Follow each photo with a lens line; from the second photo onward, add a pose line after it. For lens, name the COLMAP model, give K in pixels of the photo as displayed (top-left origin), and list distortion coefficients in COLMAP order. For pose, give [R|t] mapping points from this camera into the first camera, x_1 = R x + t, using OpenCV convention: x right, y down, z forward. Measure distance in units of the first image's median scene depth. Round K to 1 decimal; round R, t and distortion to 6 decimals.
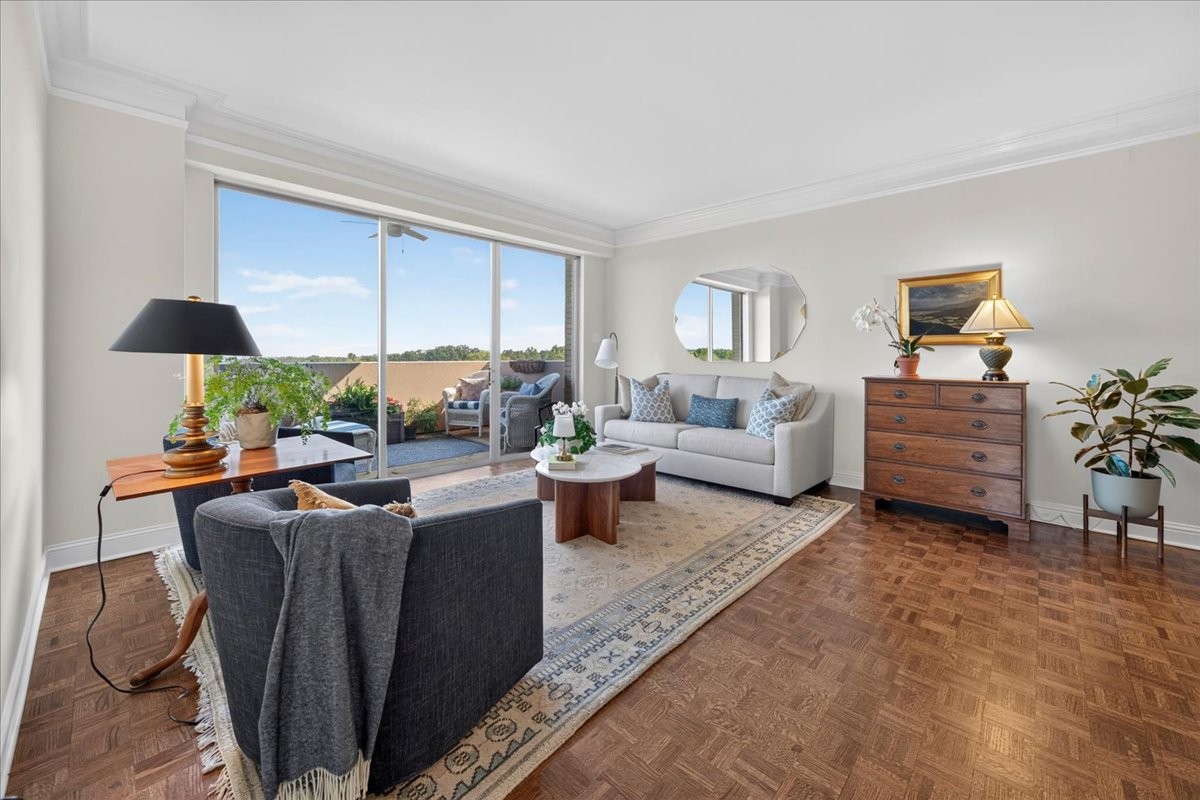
lens RADIAL K [[475.7, 0, 629.1], [0, 475.7, 359.8], [0, 0, 1]] dist [-0.010028, 0.000083]
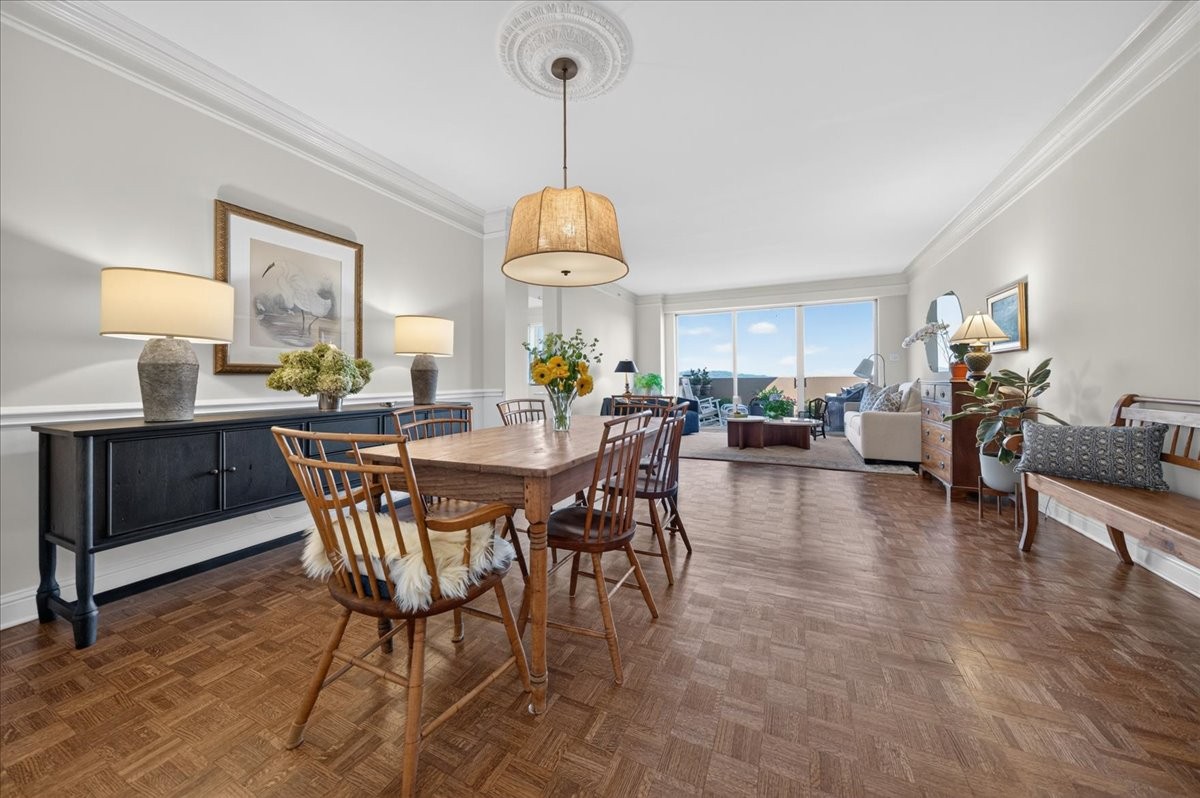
lens RADIAL K [[429.9, 0, 590.4], [0, 429.9, 381.5], [0, 0, 1]] dist [-0.007527, 0.001413]
pose [[0.276787, -0.000720, -0.960931, 1.832903], [0.003746, 0.999993, 0.000329, 0.046000], [0.960924, -0.003690, 0.276787, -0.320460]]
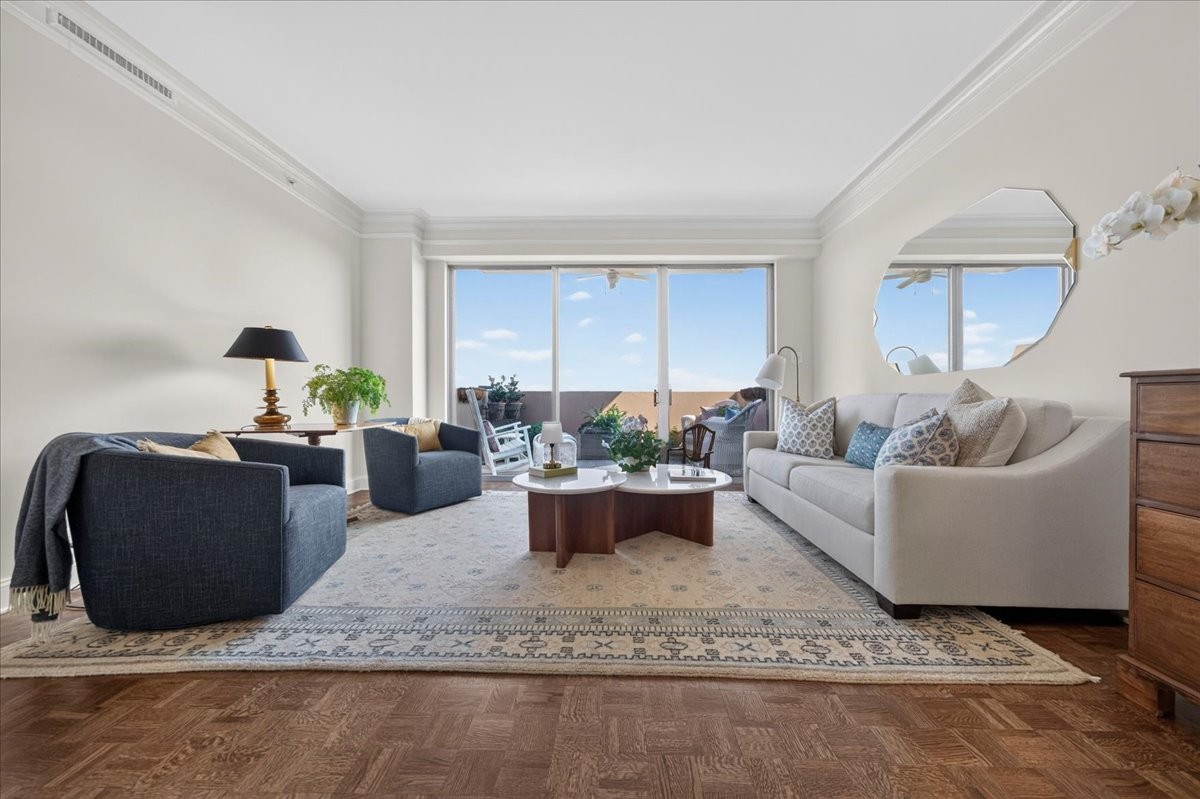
lens RADIAL K [[429.9, 0, 606.5], [0, 429.9, 399.6], [0, 0, 1]] dist [-0.007527, 0.001413]
pose [[0.648157, -0.003764, -0.761498, 0.629035], [-0.003493, 0.999963, -0.007916, 0.083620], [0.761499, 0.007791, 0.648119, 0.550435]]
